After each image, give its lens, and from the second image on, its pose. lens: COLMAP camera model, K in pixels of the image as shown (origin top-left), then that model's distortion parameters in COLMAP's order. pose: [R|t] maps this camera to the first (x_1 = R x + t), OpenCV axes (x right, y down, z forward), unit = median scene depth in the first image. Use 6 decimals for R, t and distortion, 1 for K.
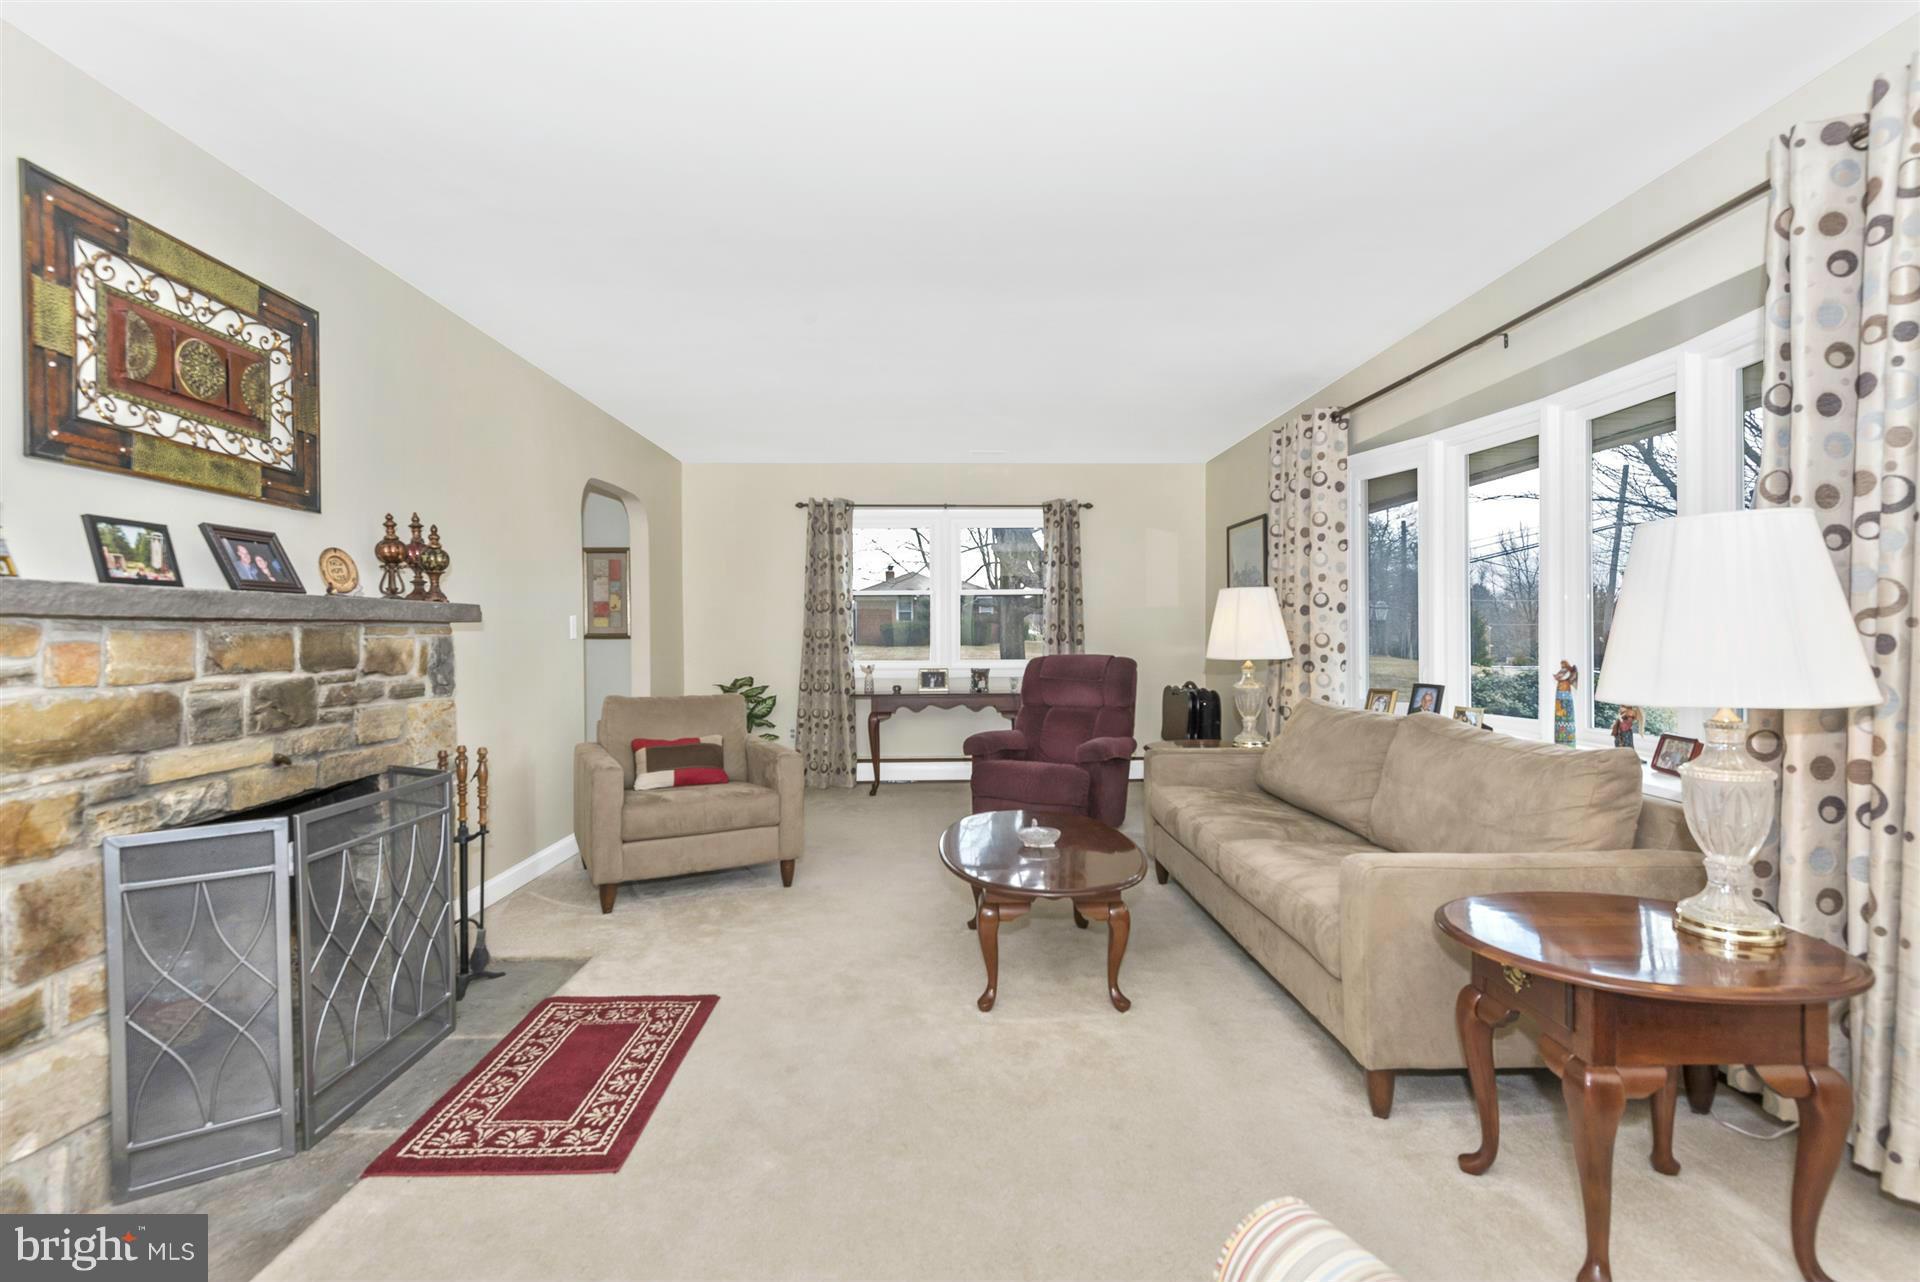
lens RADIAL K [[877.8, 0, 955.4], [0, 877.8, 646.6], [0, 0, 1]] dist [0.013927, -0.004512]
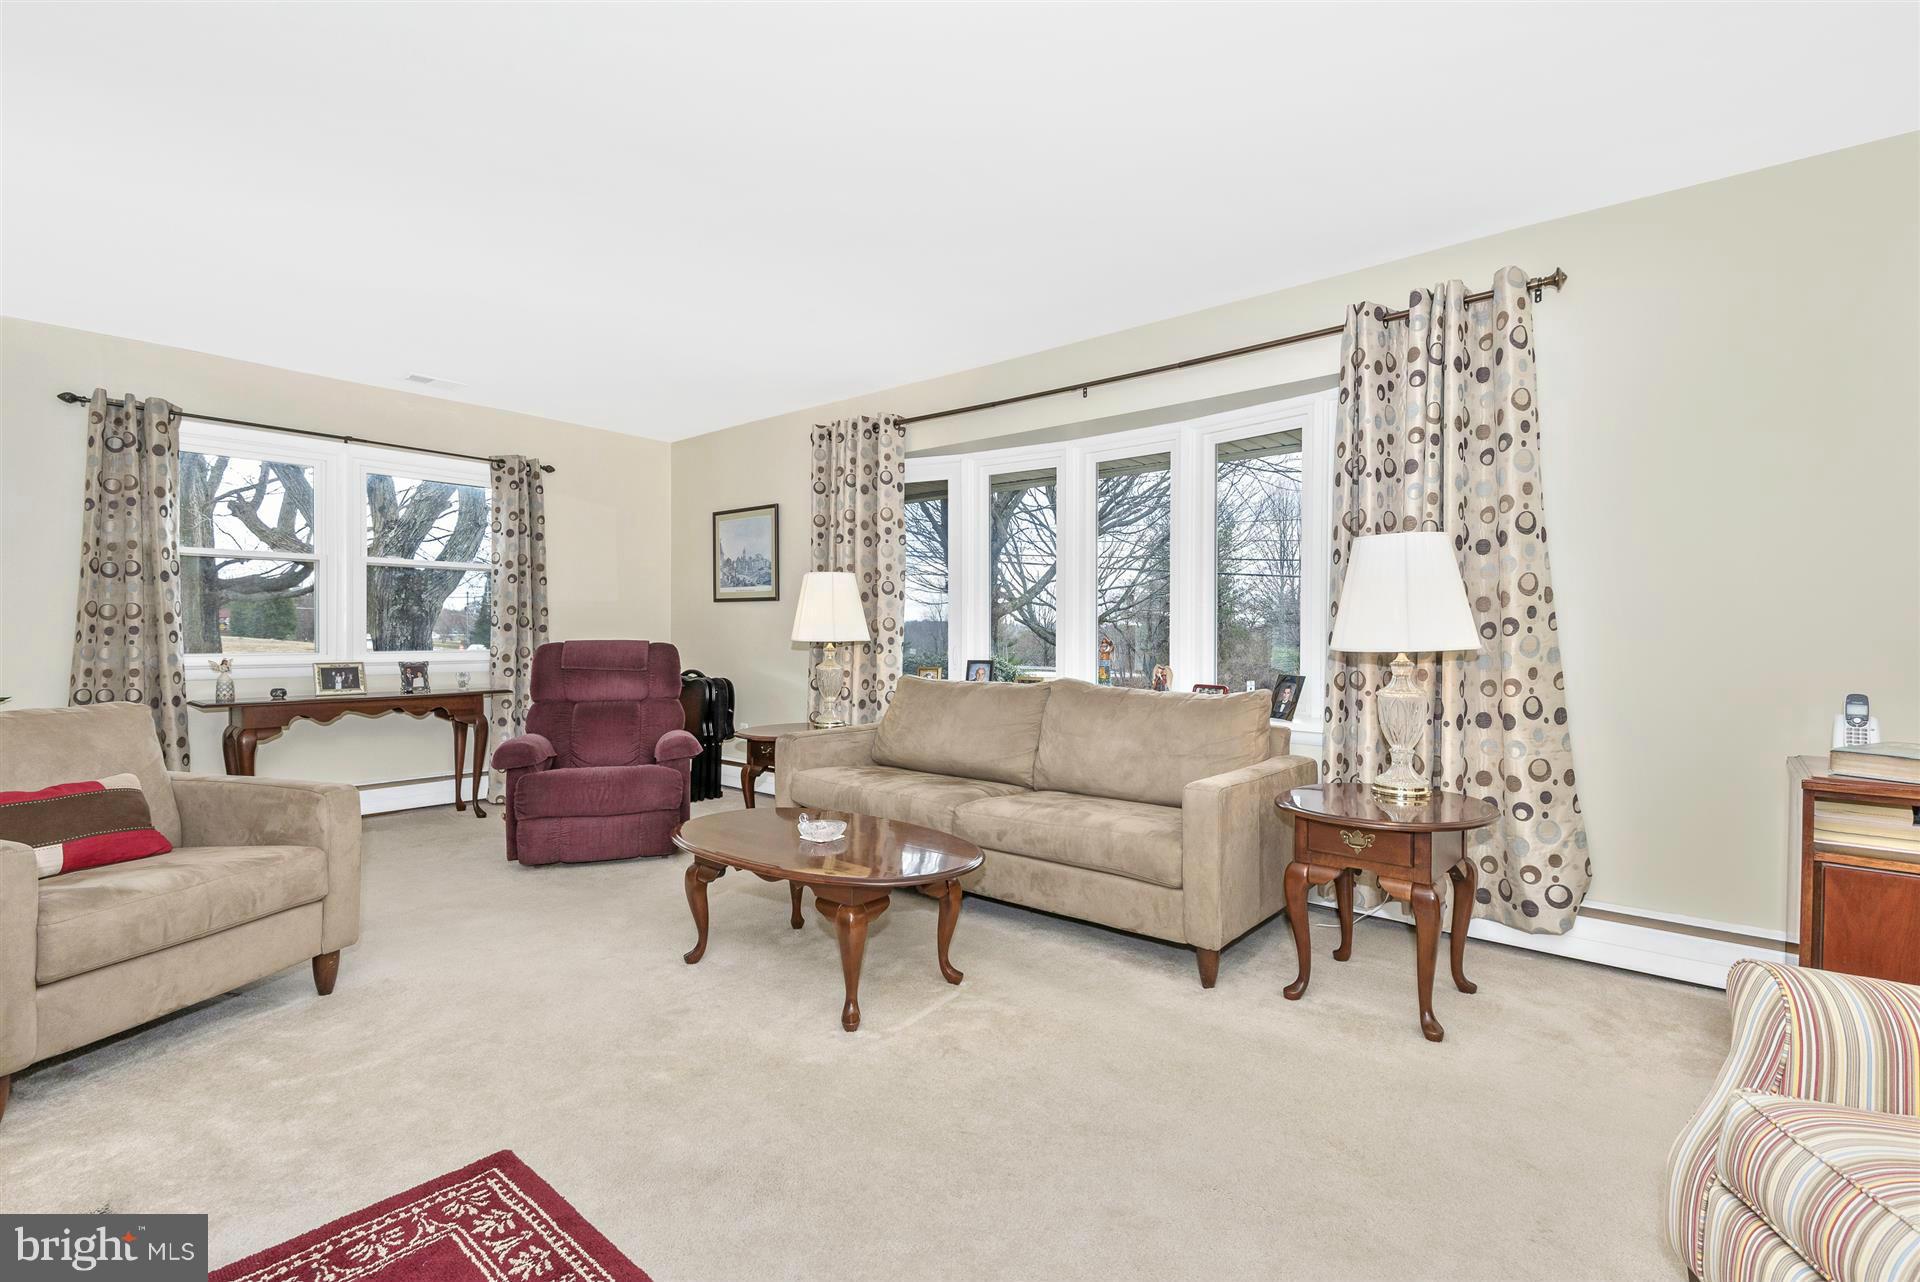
lens RADIAL K [[877.8, 0, 961.8], [0, 877.8, 642.0], [0, 0, 1]] dist [0.013927, -0.004512]
pose [[0.663642, -0.000573, 0.748050, -0.232126], [0.005565, 0.999976, -0.004171, 0.013839], [-0.748029, 0.006931, 0.663629, 0.141663]]
